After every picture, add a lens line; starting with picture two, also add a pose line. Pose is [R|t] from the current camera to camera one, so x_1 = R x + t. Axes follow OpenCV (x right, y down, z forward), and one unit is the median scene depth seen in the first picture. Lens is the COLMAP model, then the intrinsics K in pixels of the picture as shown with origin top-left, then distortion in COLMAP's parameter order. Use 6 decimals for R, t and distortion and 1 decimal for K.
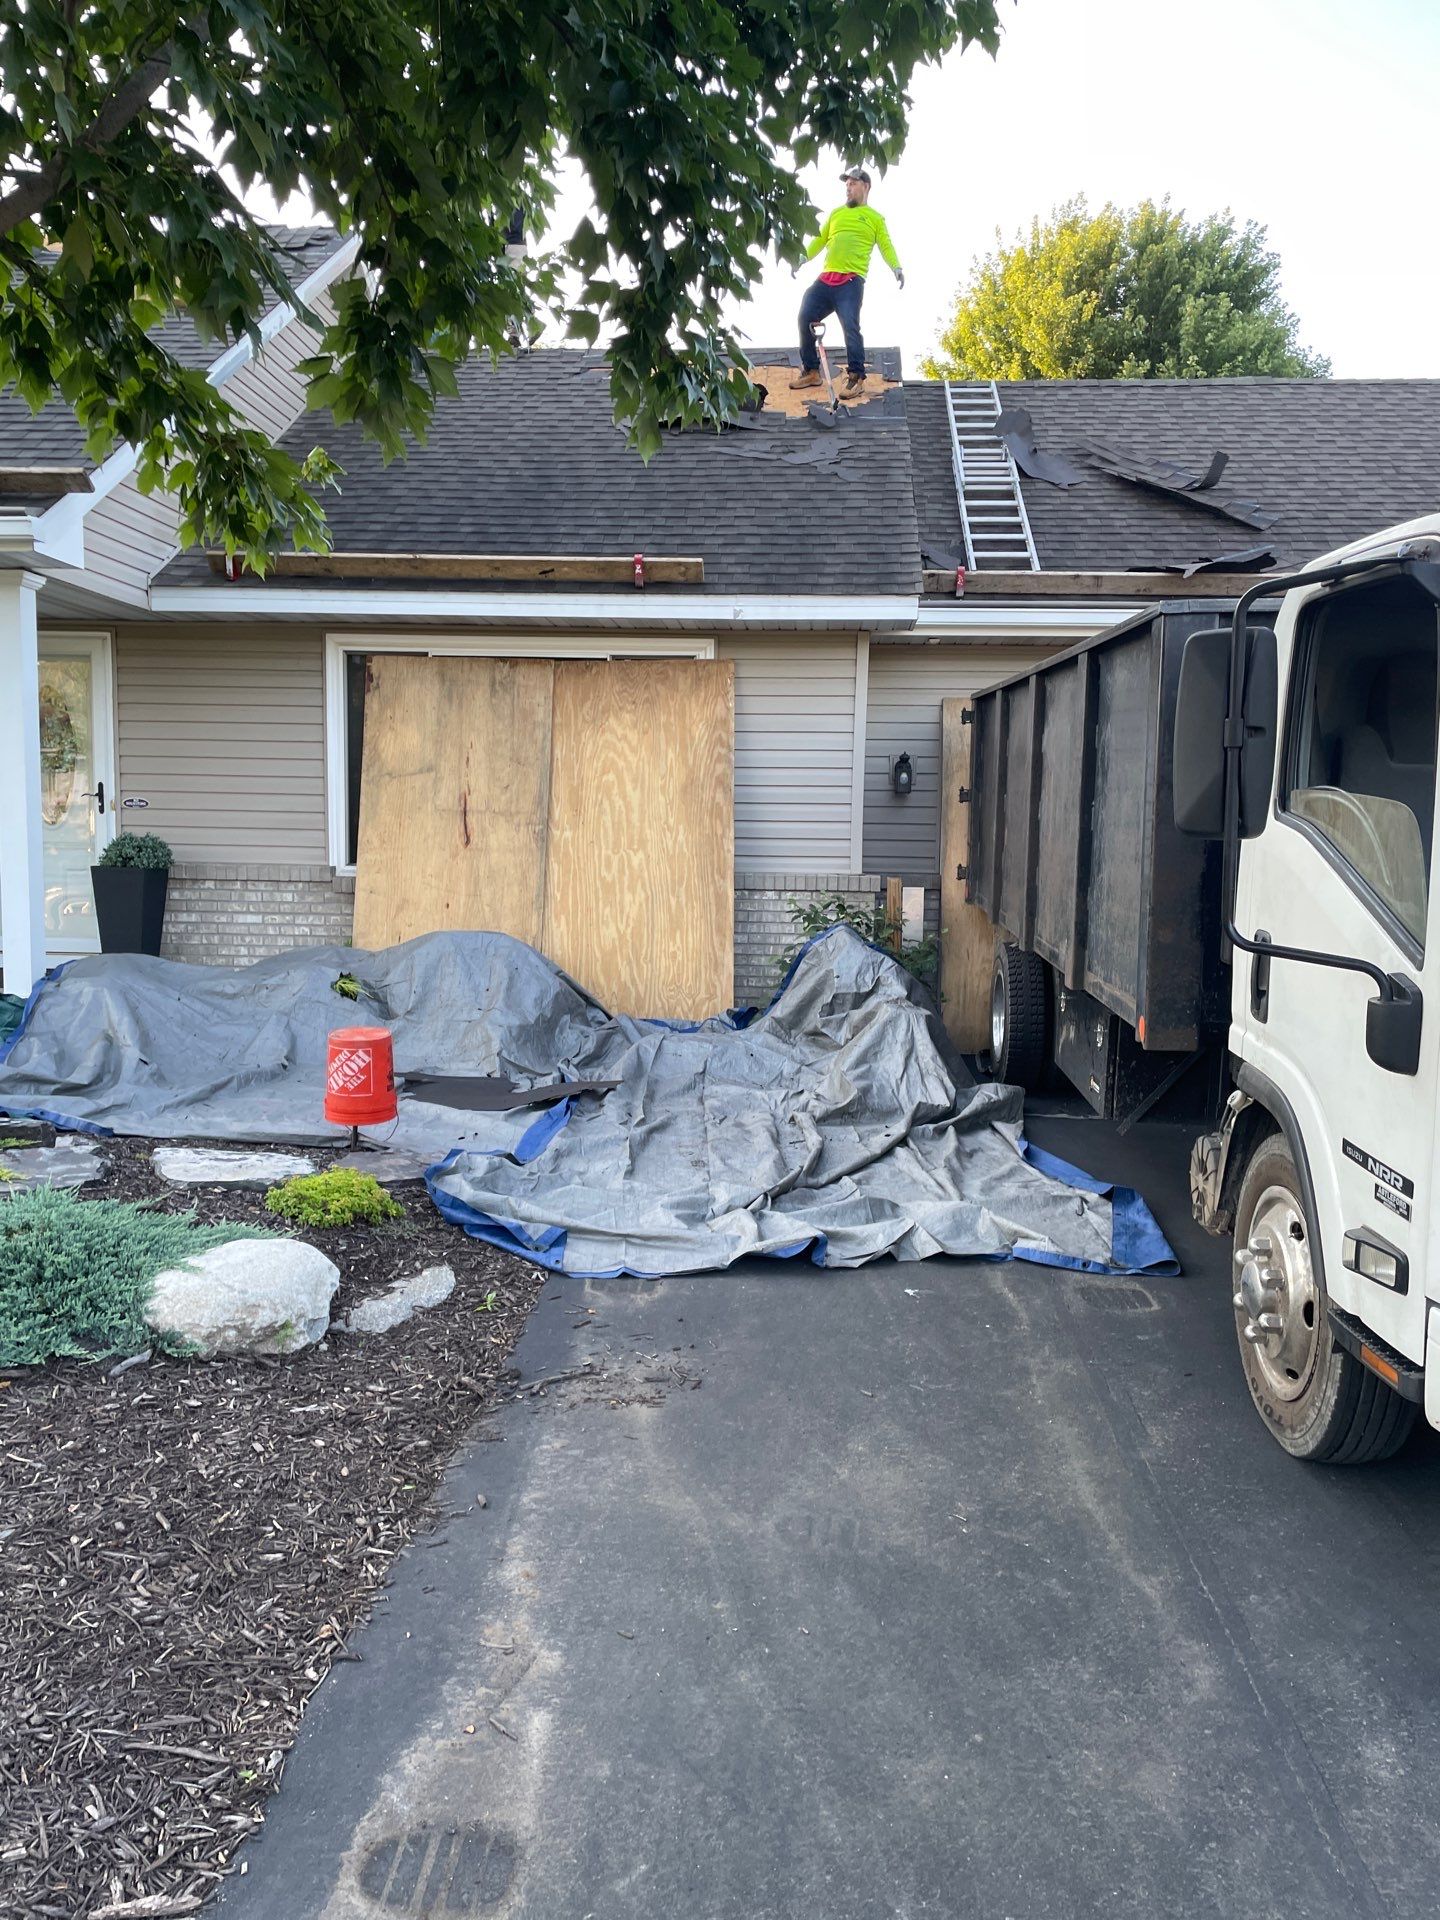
lens RADIAL K [[1433.0, 0, 716.4], [0, 1433.0, 972.6], [0, 0, 1]] dist [0.036048, -0.017311]
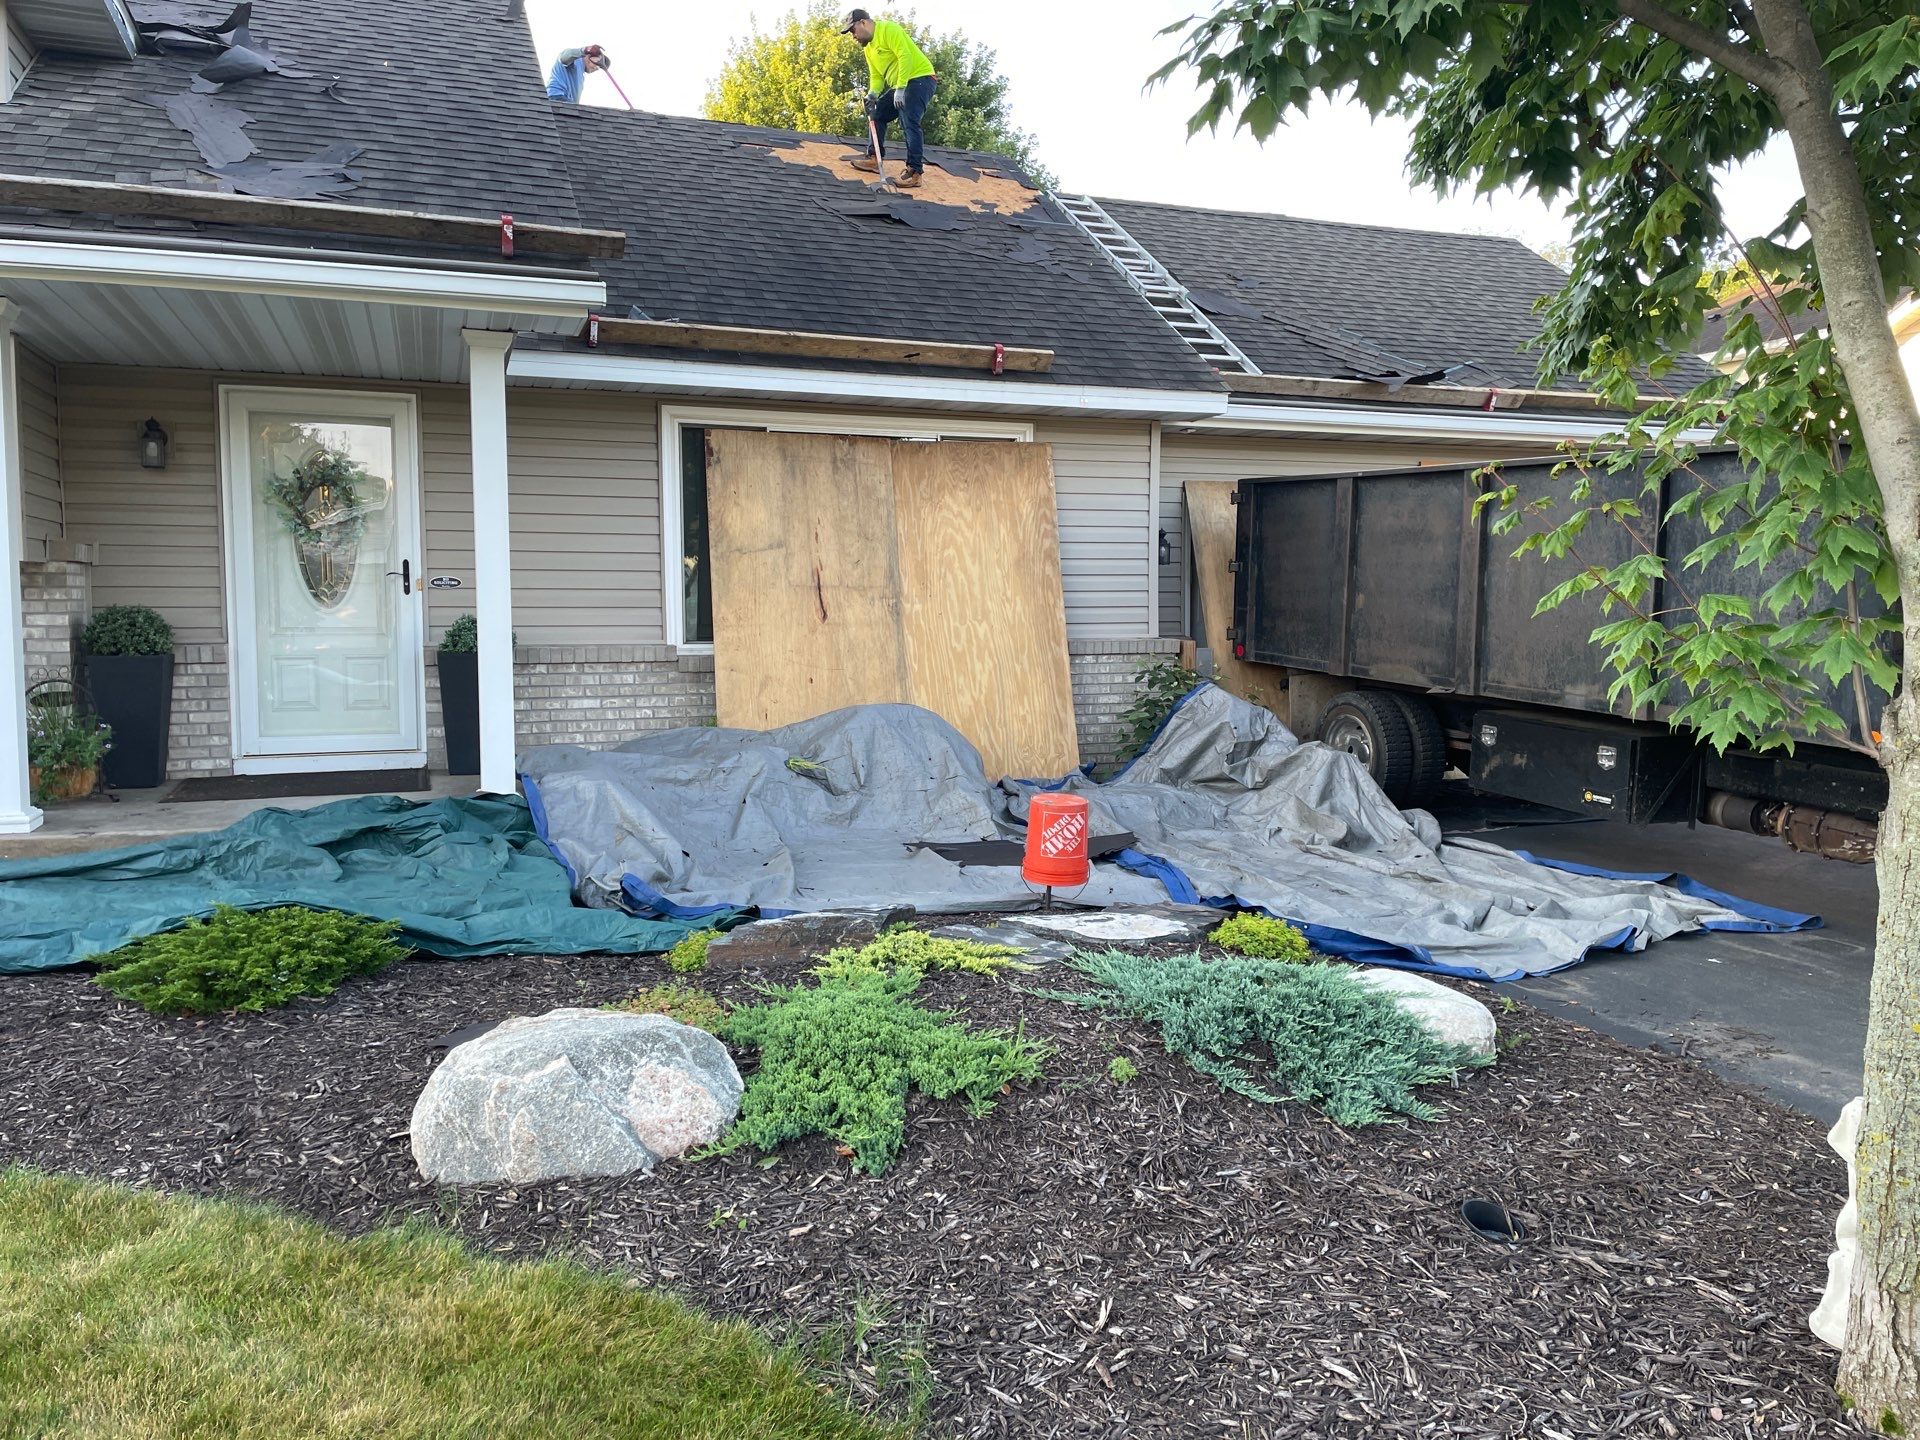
lens RADIAL K [[1433.0, 0, 963.0], [0, 1433.0, 706.2], [0, 0, 1]] dist [0.036048, -0.017311]
pose [[0.916261, -0.046584, 0.397864, -0.486450], [0.055144, 0.998427, -0.010093, -0.012919], [-0.396768, 0.031188, 0.917389, 0.040741]]
